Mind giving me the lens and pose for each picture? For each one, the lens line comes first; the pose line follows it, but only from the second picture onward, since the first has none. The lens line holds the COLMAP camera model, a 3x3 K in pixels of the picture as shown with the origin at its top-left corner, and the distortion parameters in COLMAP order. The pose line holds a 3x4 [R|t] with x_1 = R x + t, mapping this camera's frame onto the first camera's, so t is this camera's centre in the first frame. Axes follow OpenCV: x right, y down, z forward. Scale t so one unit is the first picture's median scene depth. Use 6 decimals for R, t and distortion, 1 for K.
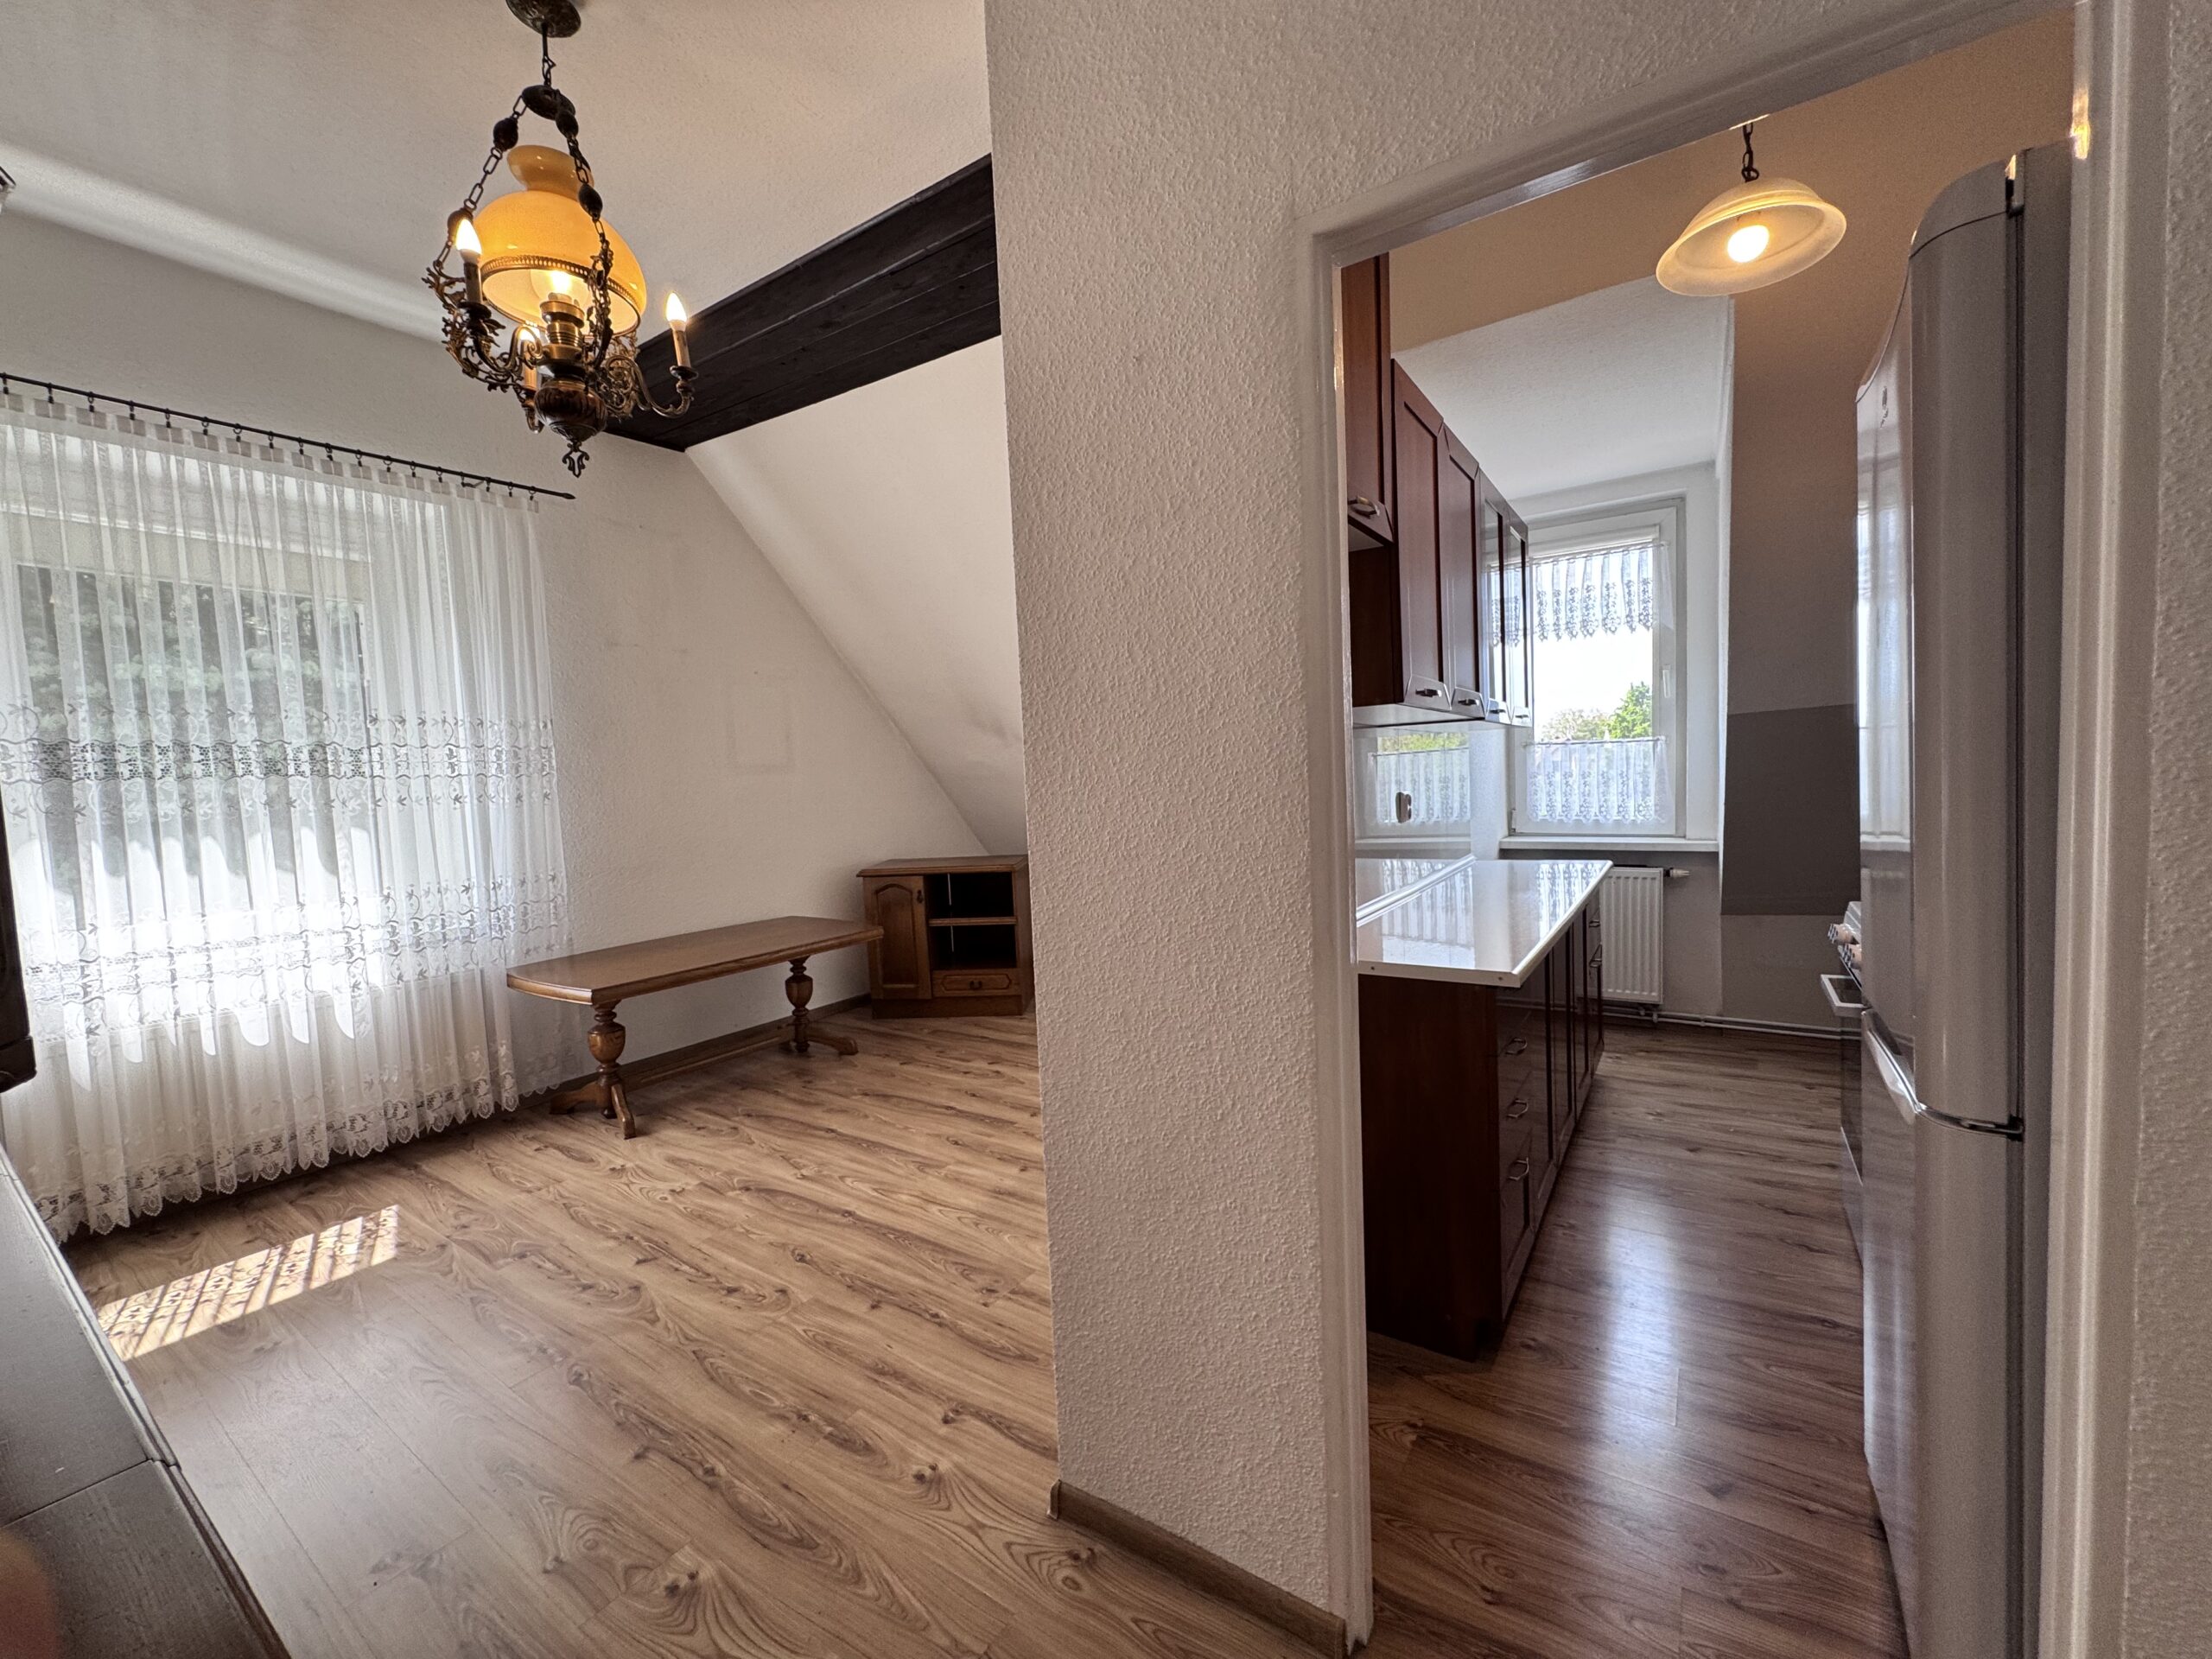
lens RADIAL K [[886.2, 0, 1105.0], [0, 886.2, 826.6], [0, 0, 1]] dist [-0.005723, 0.001087]
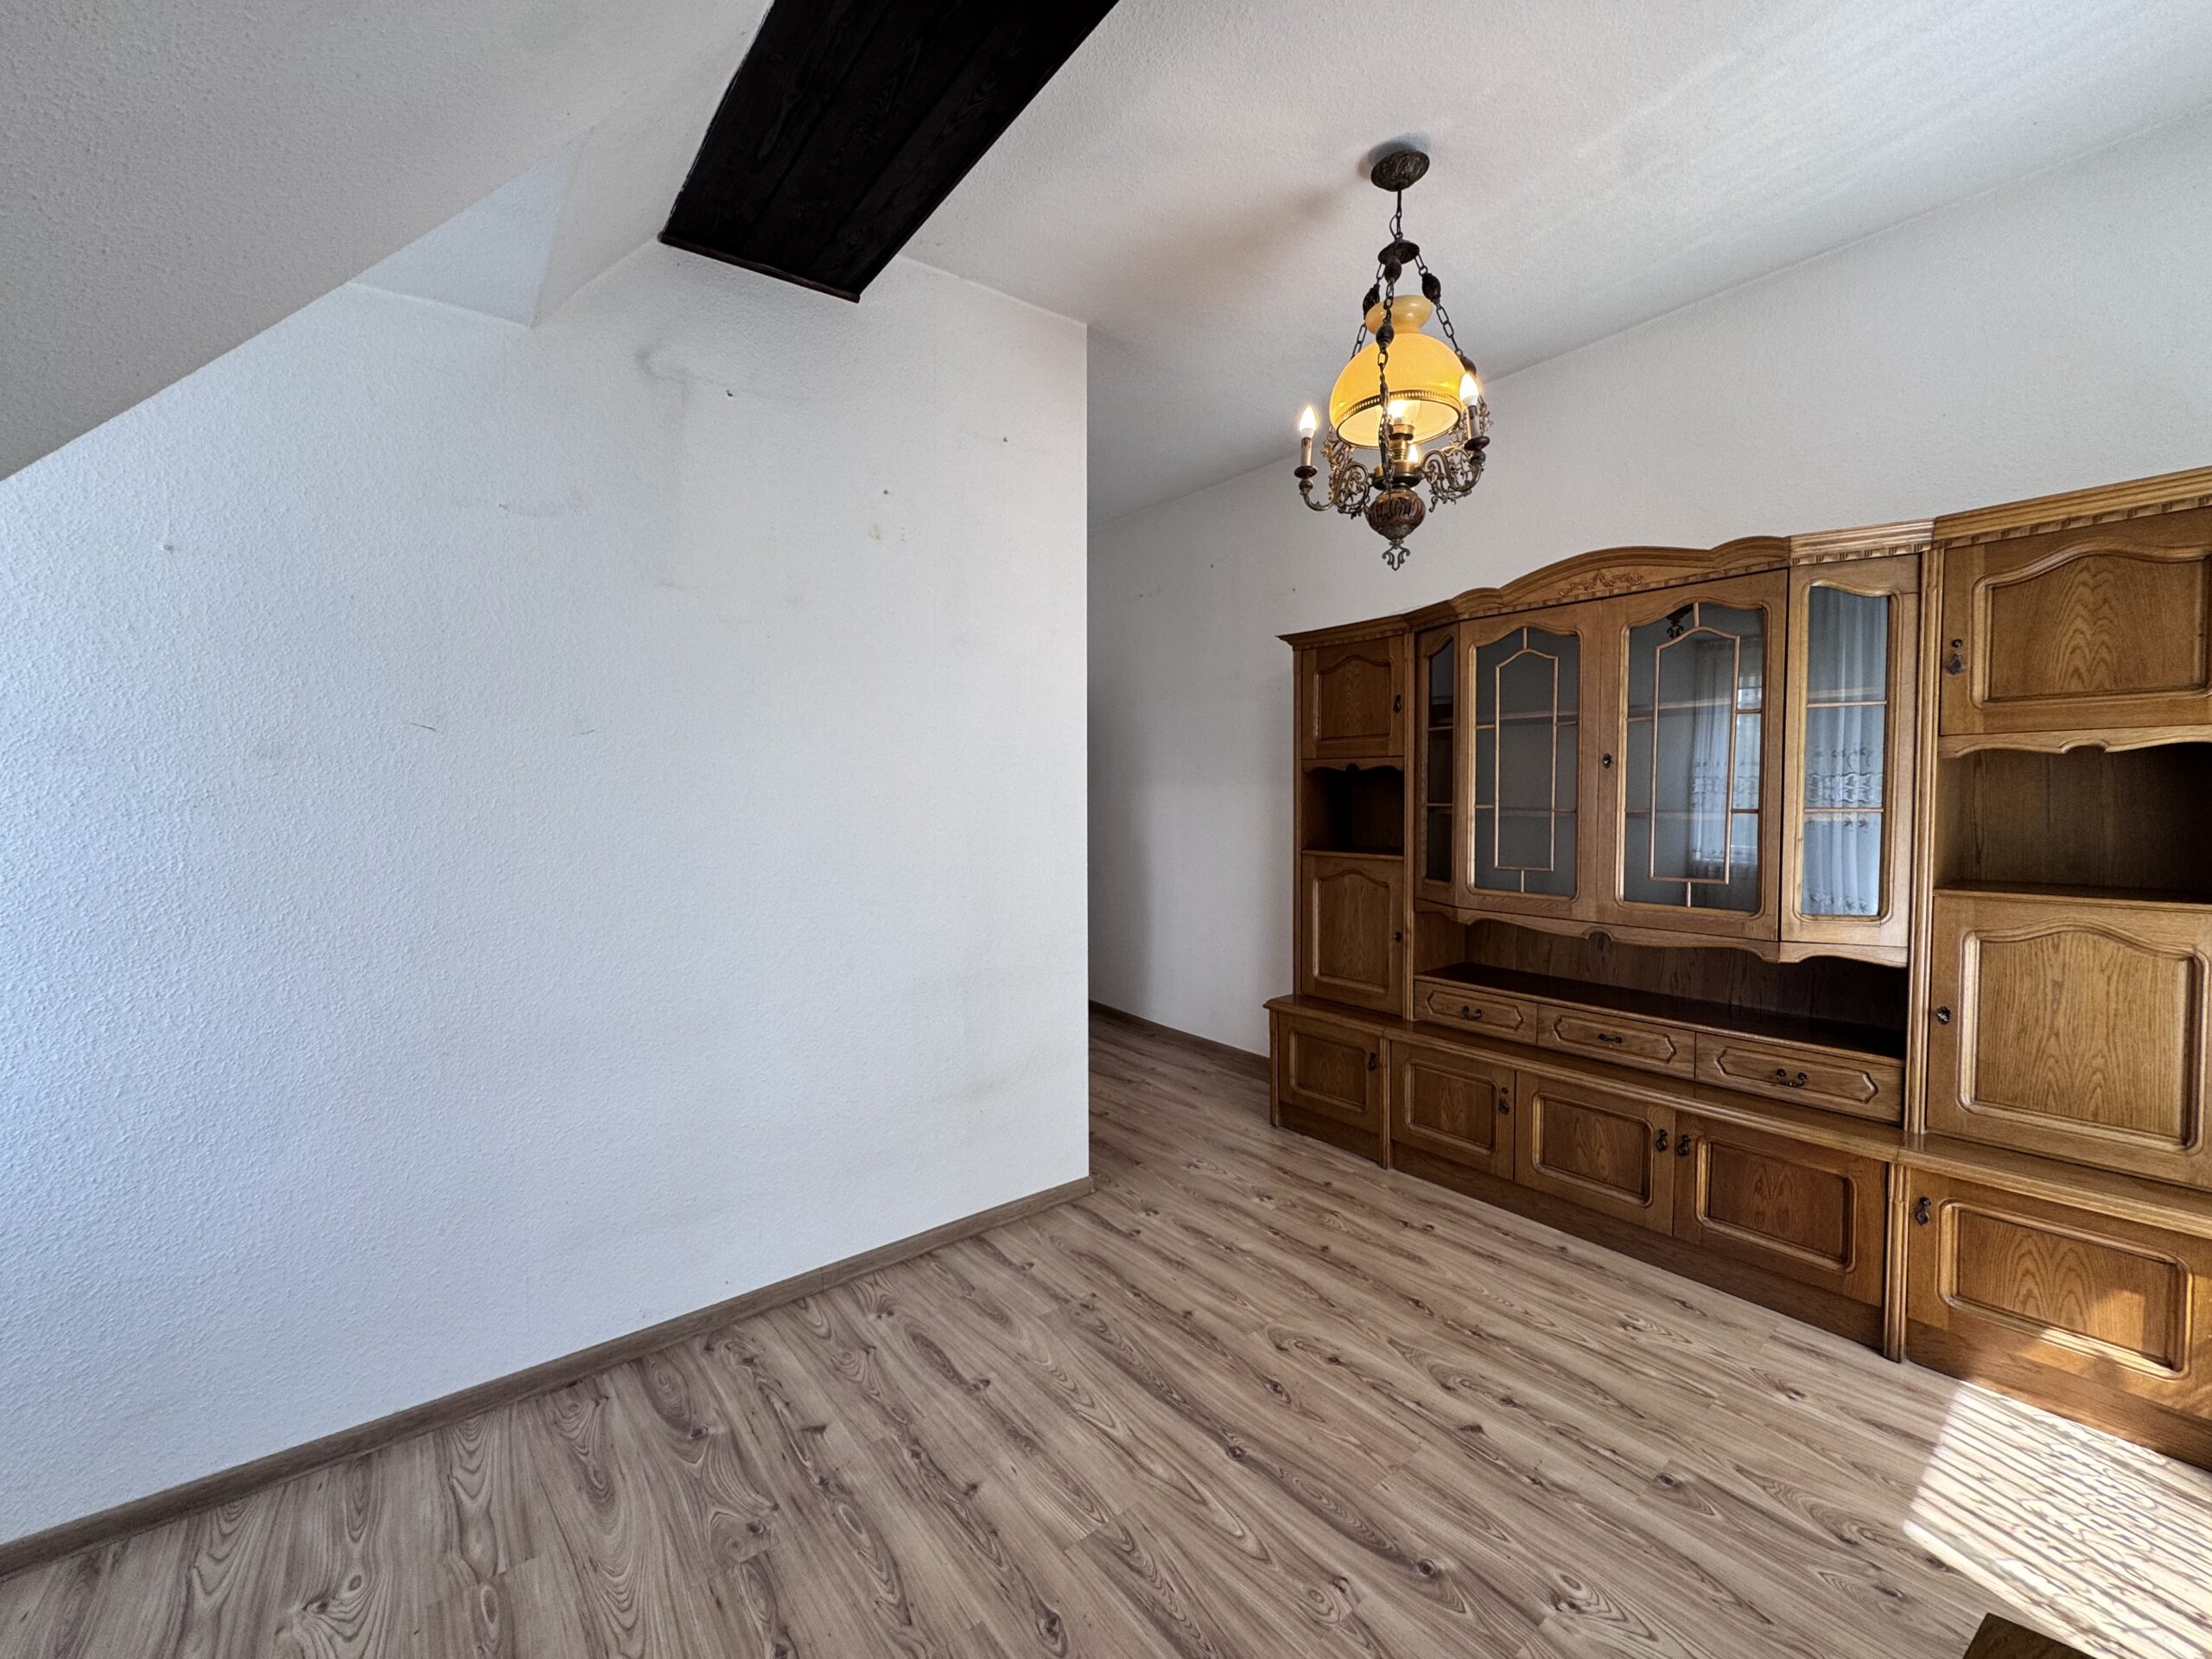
lens RADIAL K [[886.2, 0, 1104.4], [0, 886.2, 826.5], [0, 0, 1]] dist [-0.005723, 0.001087]
pose [[-0.954921, 0.032701, 0.295055, -0.482200], [0.061636, 0.994096, 0.089302, -0.160794], [-0.290392, 0.103462, -0.951298, 1.924468]]
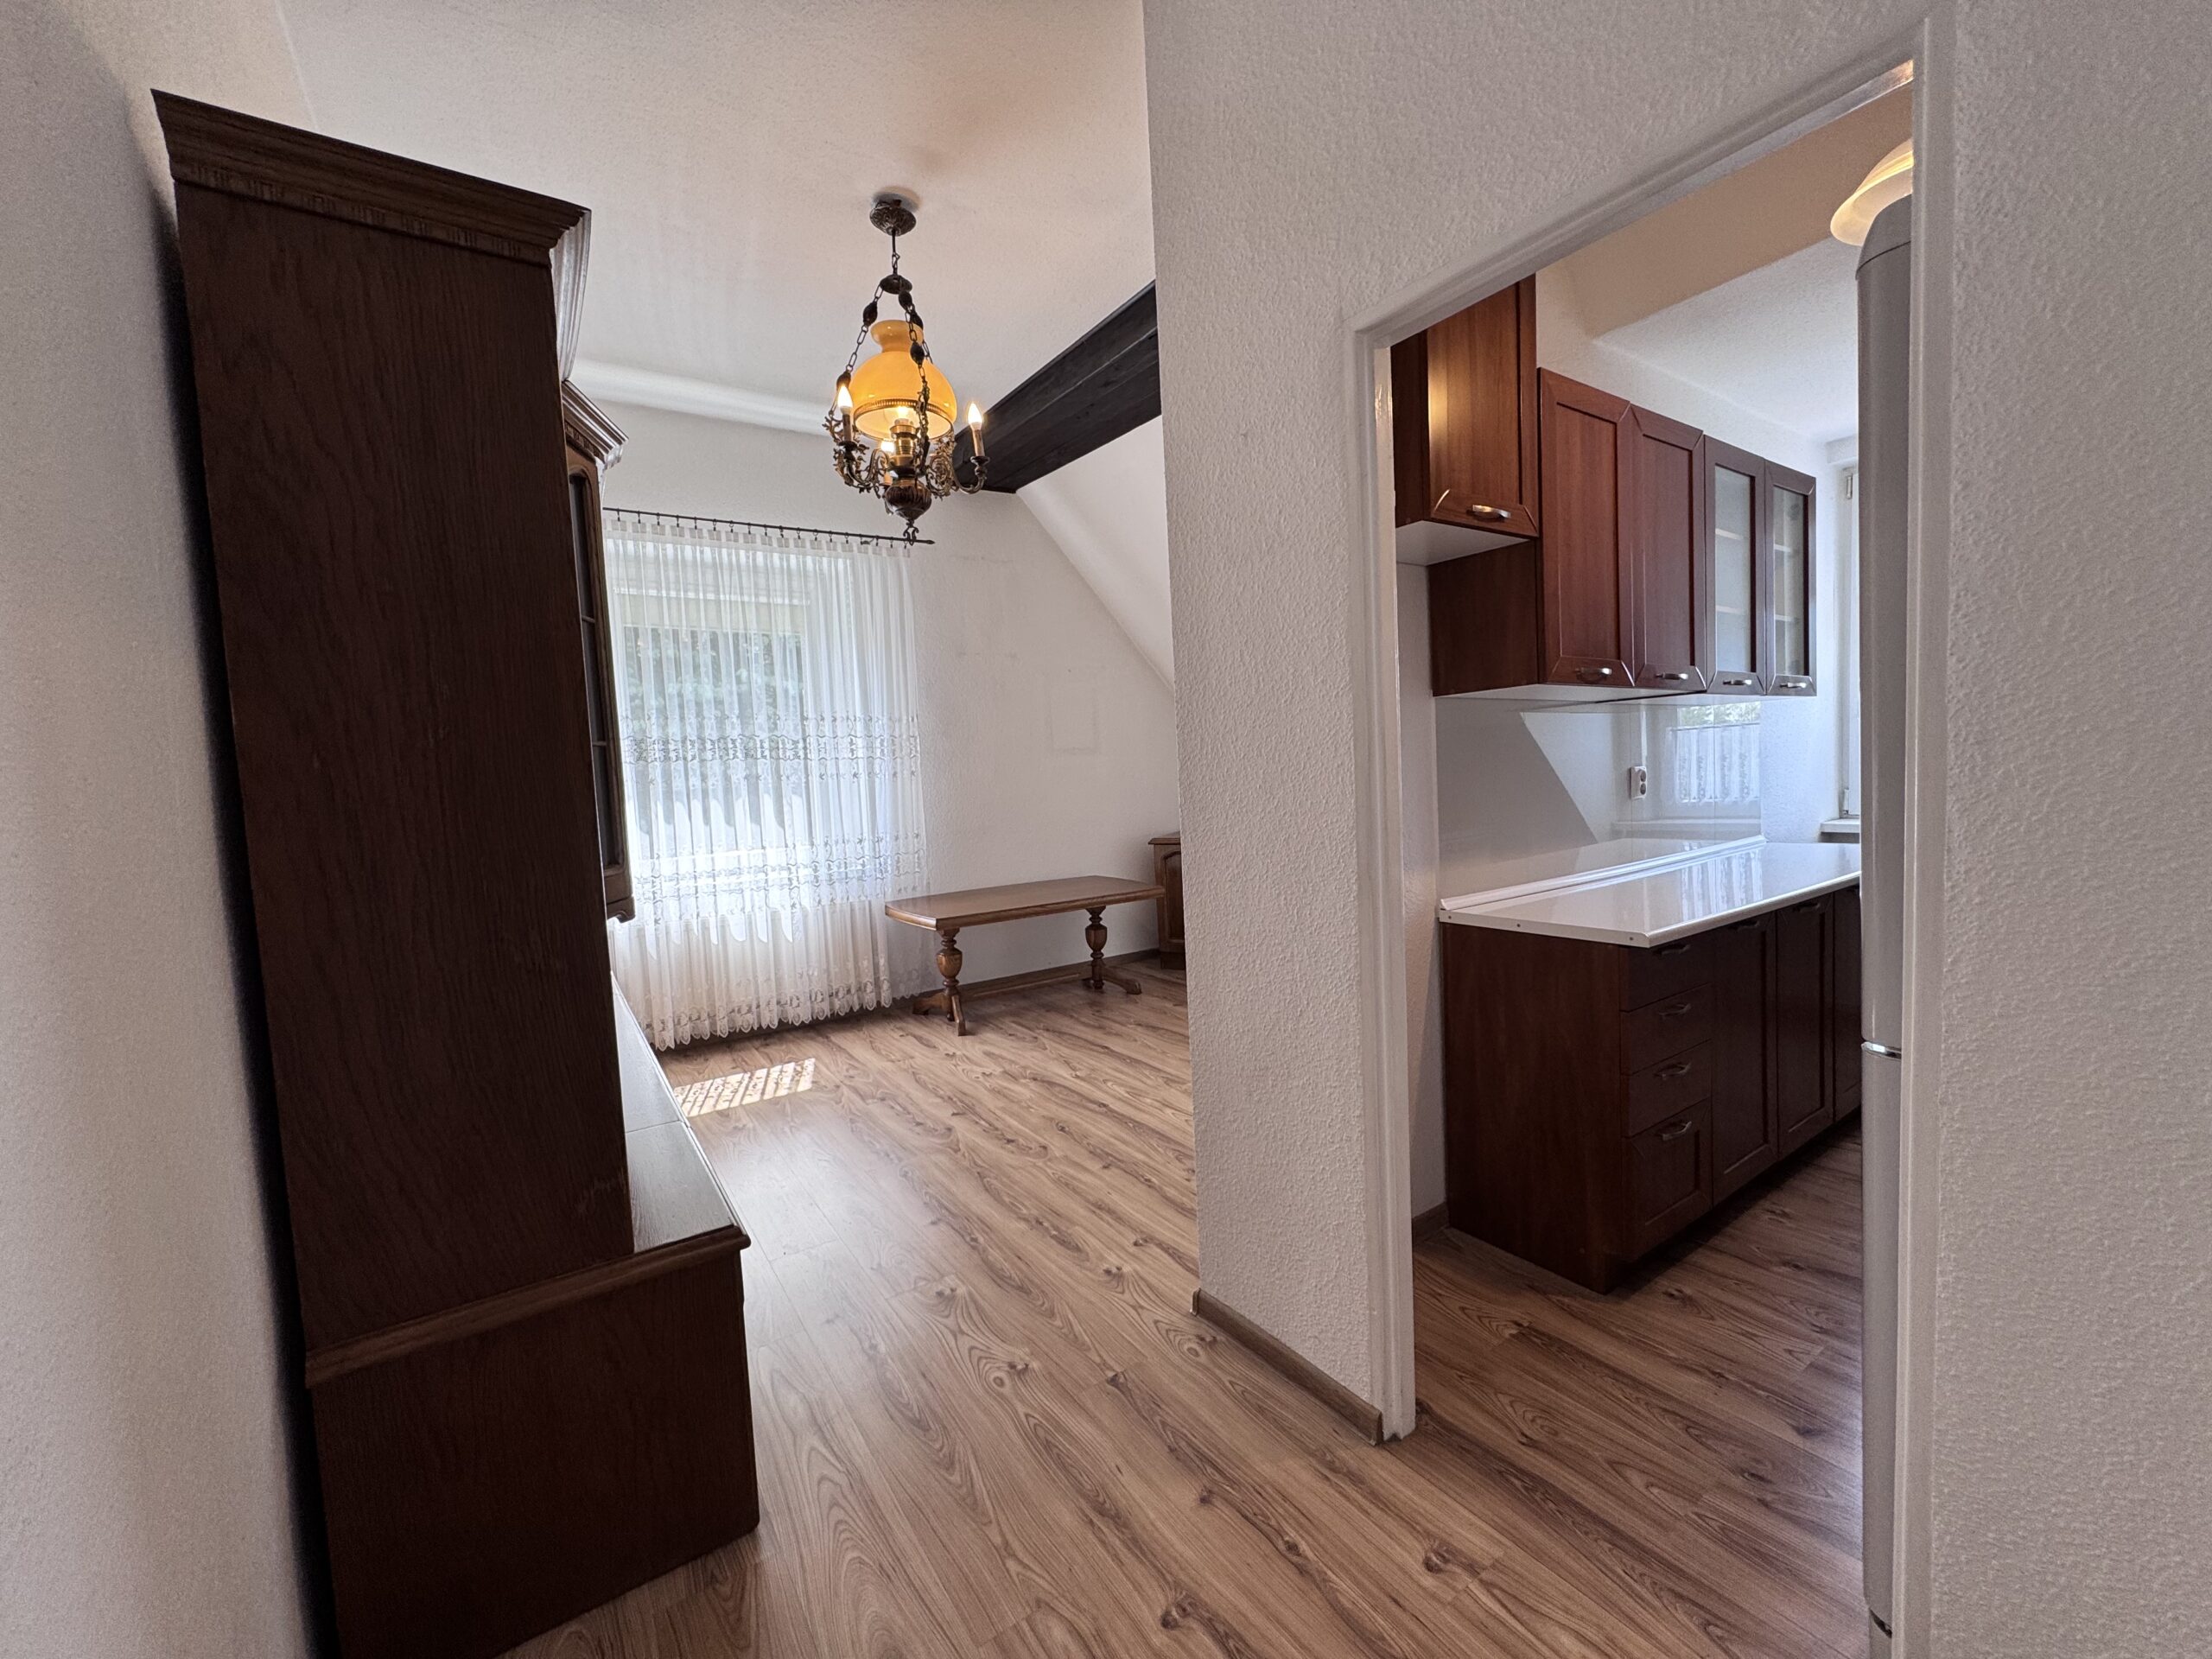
lens RADIAL K [[886.2, 0, 1103.8], [0, 886.2, 823.1], [0, 0, 1]] dist [-0.005723, 0.001087]
pose [[0.926043, 0.019846, -0.376895, 0.202289], [-0.013520, 0.999720, 0.019424, 0.016114], [0.377175, -0.012892, 0.926052, -0.178921]]
